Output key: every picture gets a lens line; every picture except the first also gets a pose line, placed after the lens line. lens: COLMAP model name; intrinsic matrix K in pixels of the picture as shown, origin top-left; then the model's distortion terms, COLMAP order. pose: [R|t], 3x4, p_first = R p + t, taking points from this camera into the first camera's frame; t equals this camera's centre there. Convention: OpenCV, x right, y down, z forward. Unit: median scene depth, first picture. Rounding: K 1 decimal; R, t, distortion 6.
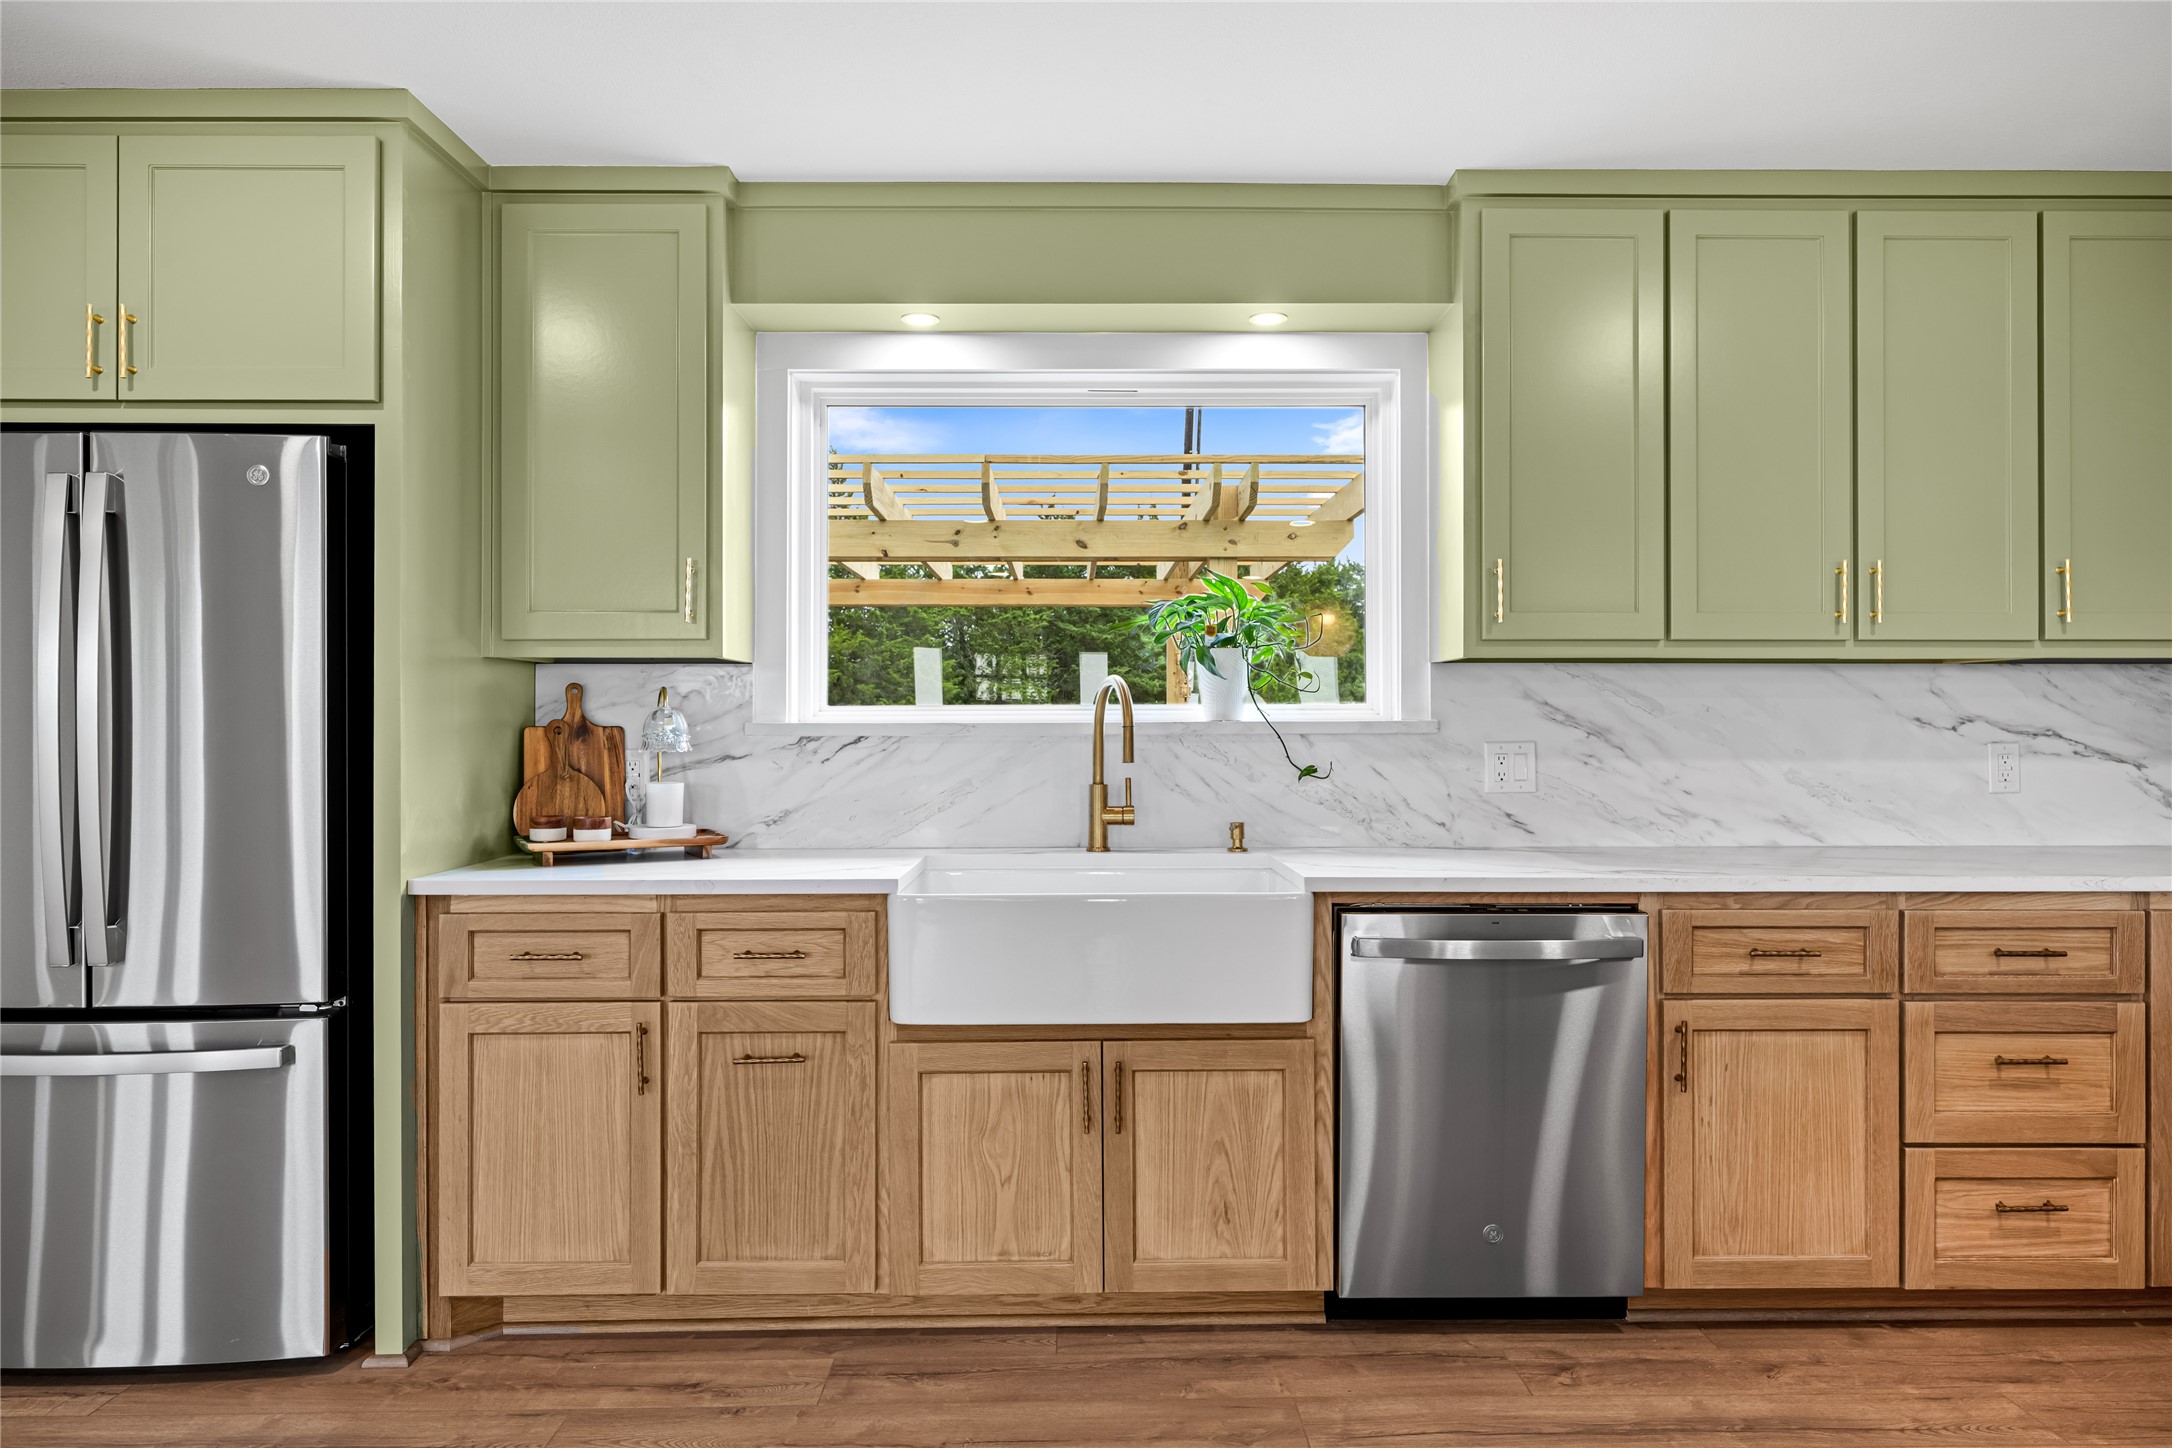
lens RADIAL K [[1341.4, 0, 1093.1], [0, 1341.4, 714.5], [0, 0, 1]] dist [0.001634, -0.001963]
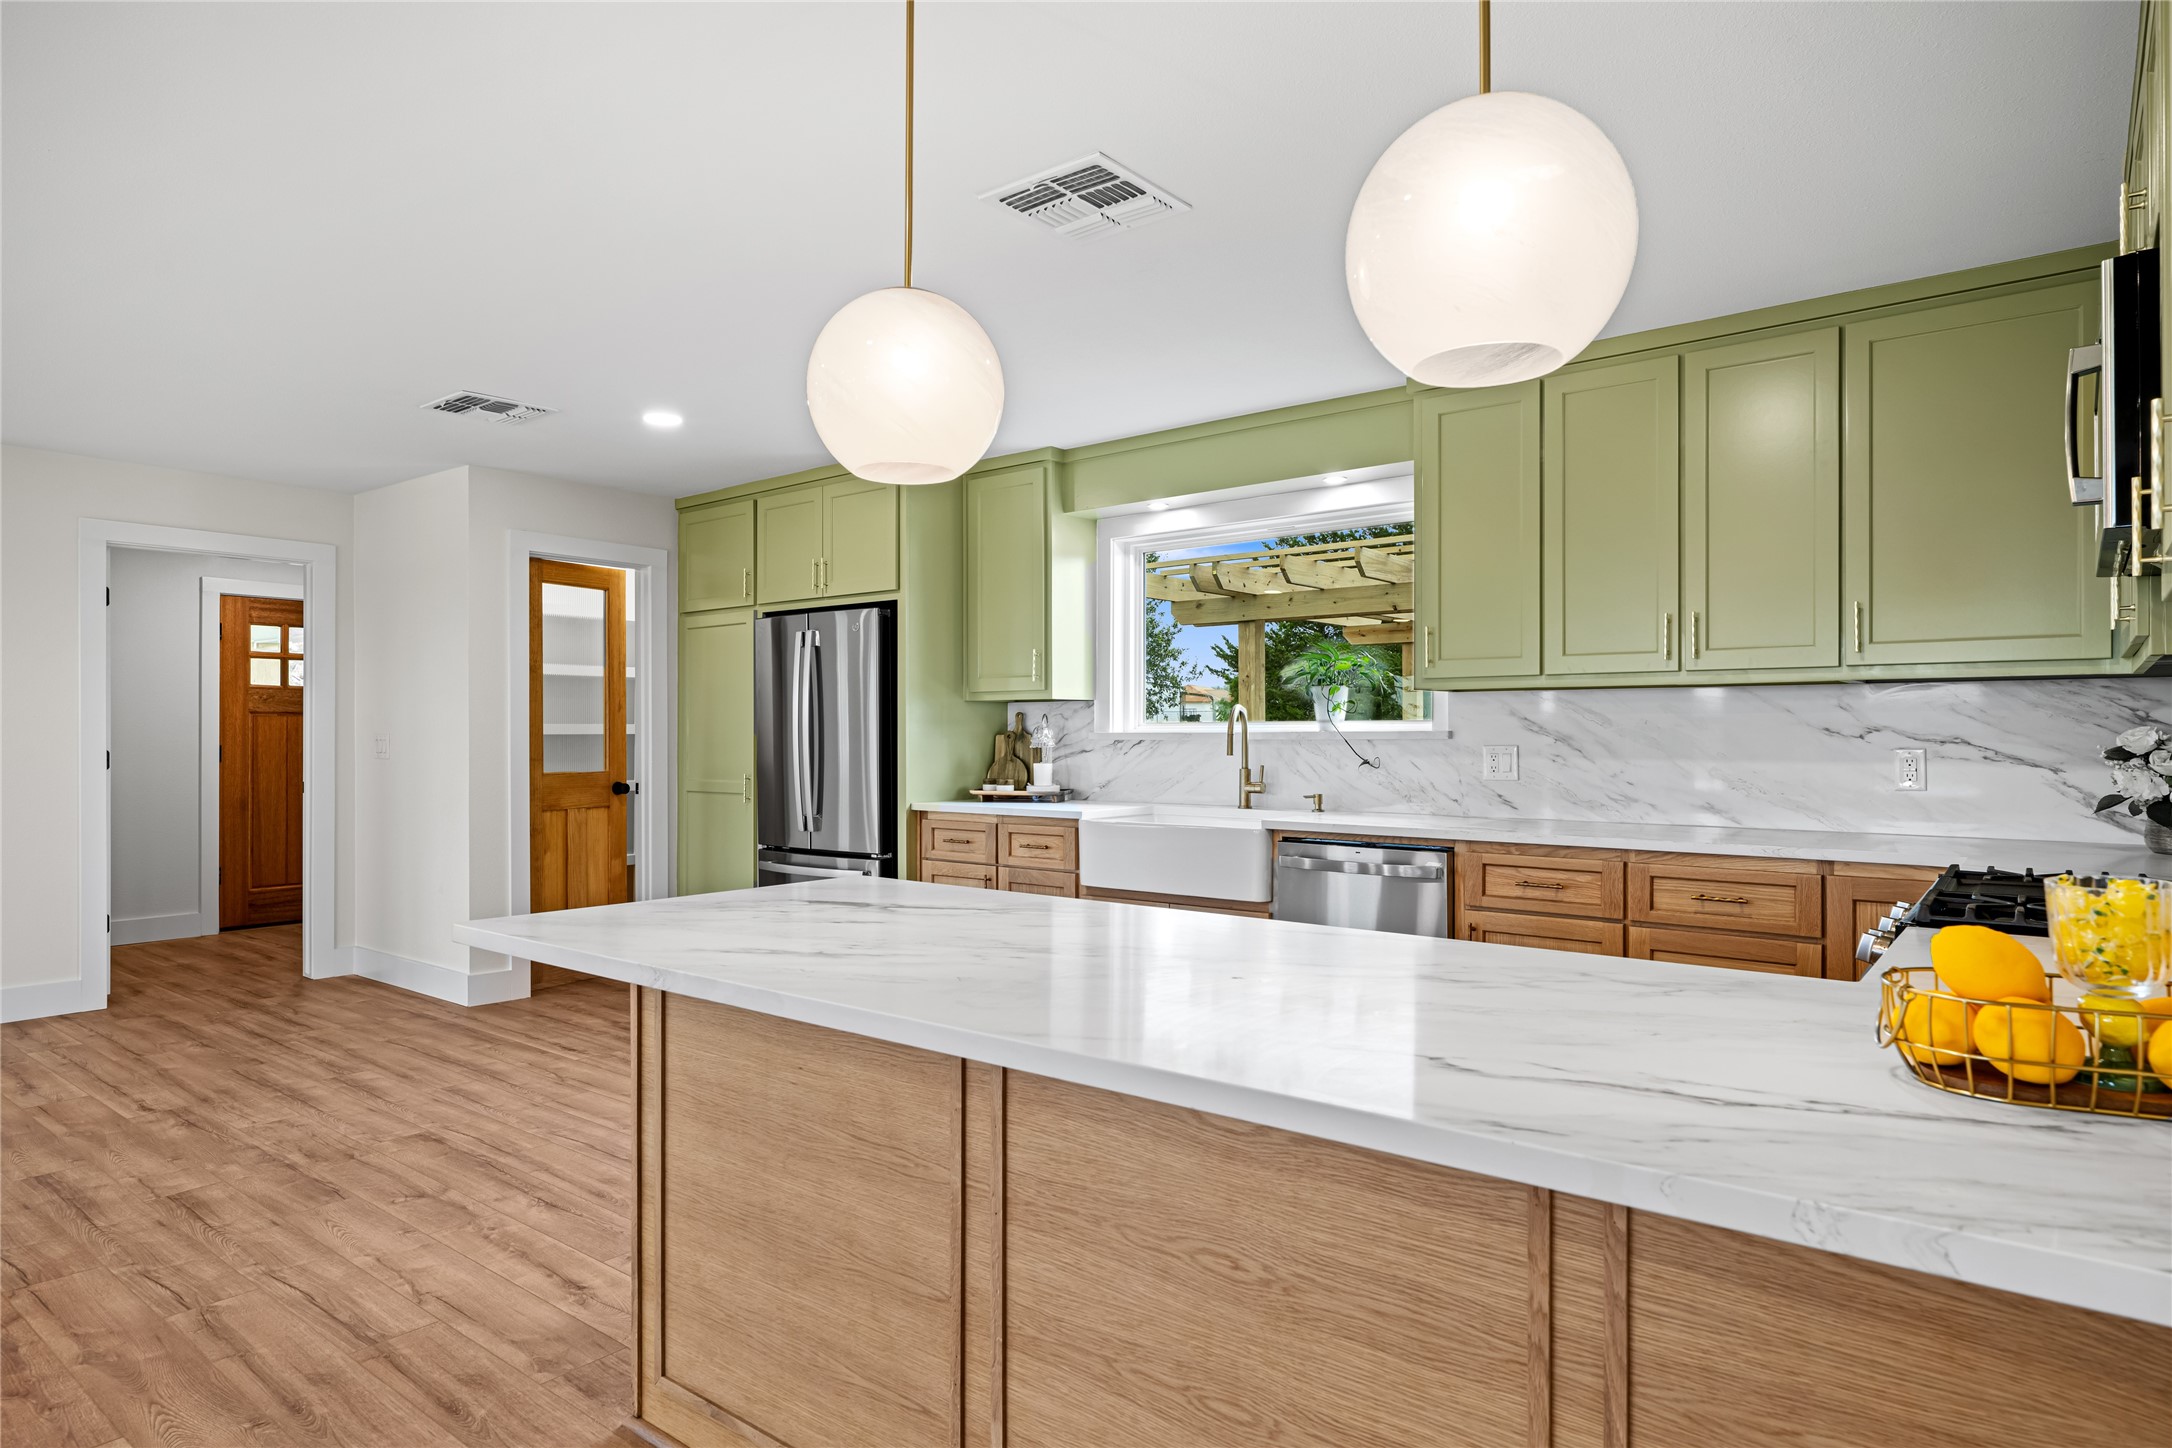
lens RADIAL K [[1227.2, 0, 1086.0], [0, 1227.2, 724.0], [0, 0, 1]] dist [0.004015, -0.000104]
pose [[0.773163, -0.004880, -0.634188, 0.988104], [0.002538, 0.999986, -0.004601, 0.002833], [0.634202, 0.001948, 0.773165, -0.381342]]
